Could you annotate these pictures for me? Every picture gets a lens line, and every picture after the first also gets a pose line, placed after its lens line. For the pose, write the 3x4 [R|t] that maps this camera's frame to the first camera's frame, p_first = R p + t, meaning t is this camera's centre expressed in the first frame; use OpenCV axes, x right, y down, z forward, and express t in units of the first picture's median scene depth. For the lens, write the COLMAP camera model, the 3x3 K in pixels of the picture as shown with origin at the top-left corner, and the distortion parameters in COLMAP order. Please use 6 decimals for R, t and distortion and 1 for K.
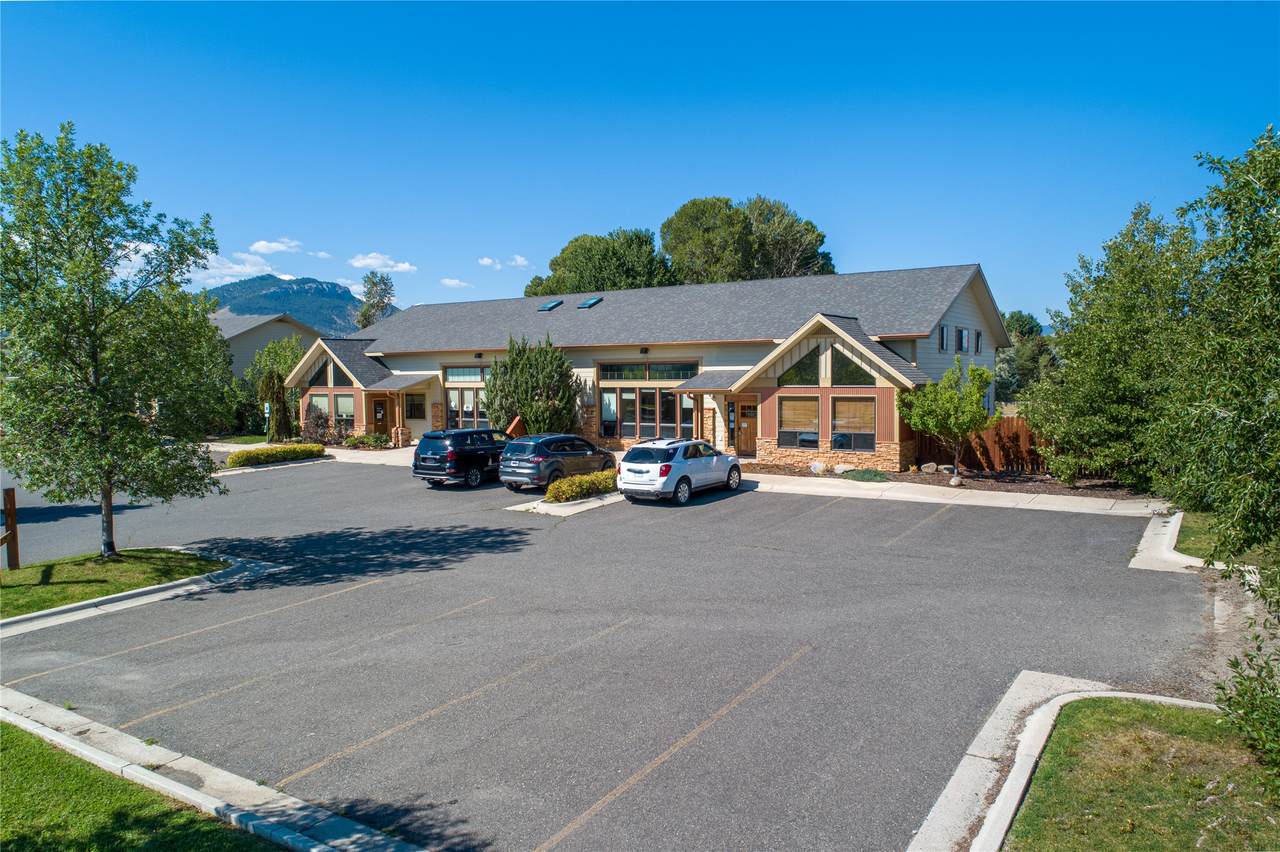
lens RADIAL K [[881.1, 0, 643.8], [0, 881.1, 427.9], [0, 0, 1]] dist [-0.006553, 0.000521]
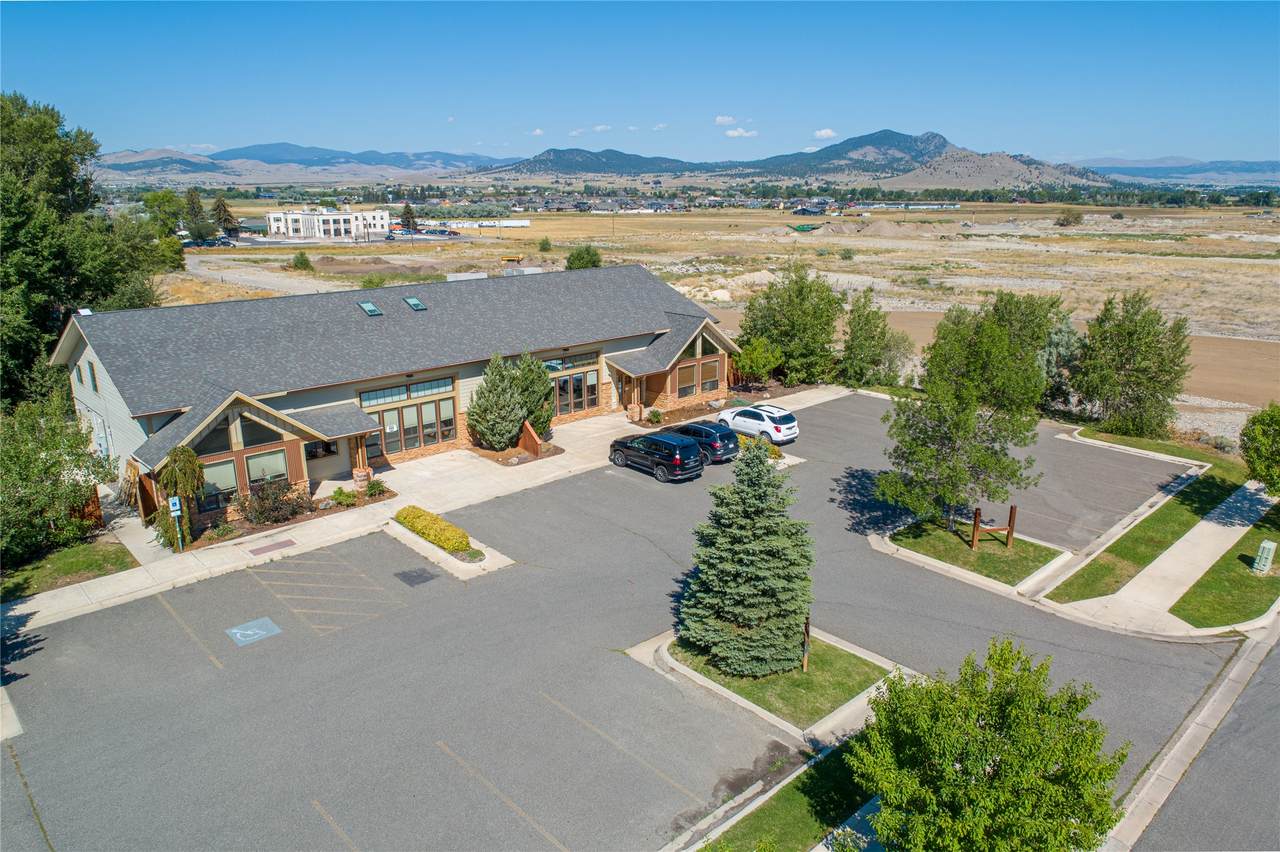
lens RADIAL K [[881.1, 0, 643.8], [0, 881.1, 427.9], [0, 0, 1]] dist [-0.006553, 0.000521]
pose [[0.230967, -0.251380, 0.939927, -1.183421], [0.064407, 0.967878, 0.243029, -0.273270], [-0.970827, 0.004406, 0.239739, 0.557435]]
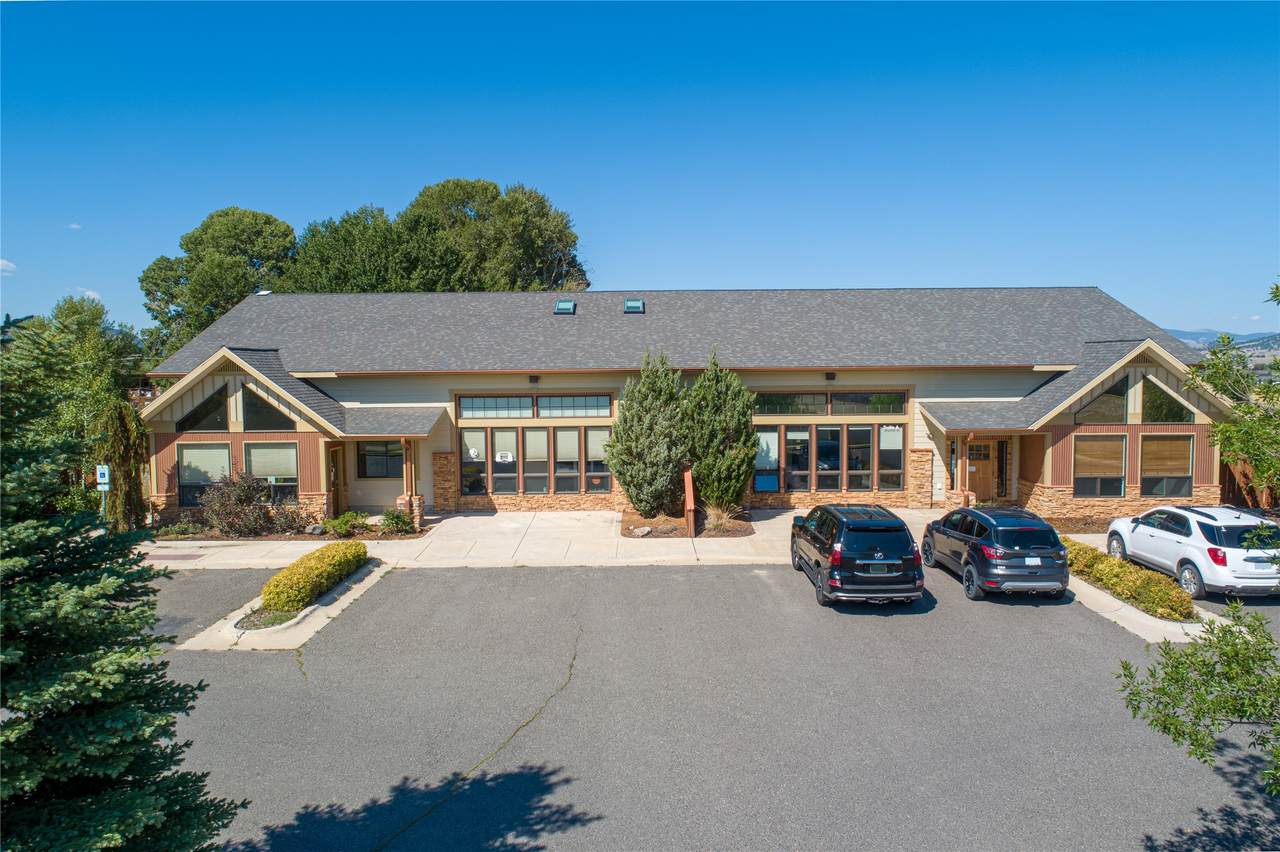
lens RADIAL K [[881.1, 0, 643.8], [0, 881.1, 427.9], [0, 0, 1]] dist [-0.006553, 0.000521]
pose [[0.835793, -0.031773, 0.548125, -0.533676], [0.034131, 0.999400, 0.005890, -0.051325], [-0.547983, 0.013785, 0.836376, 0.438409]]
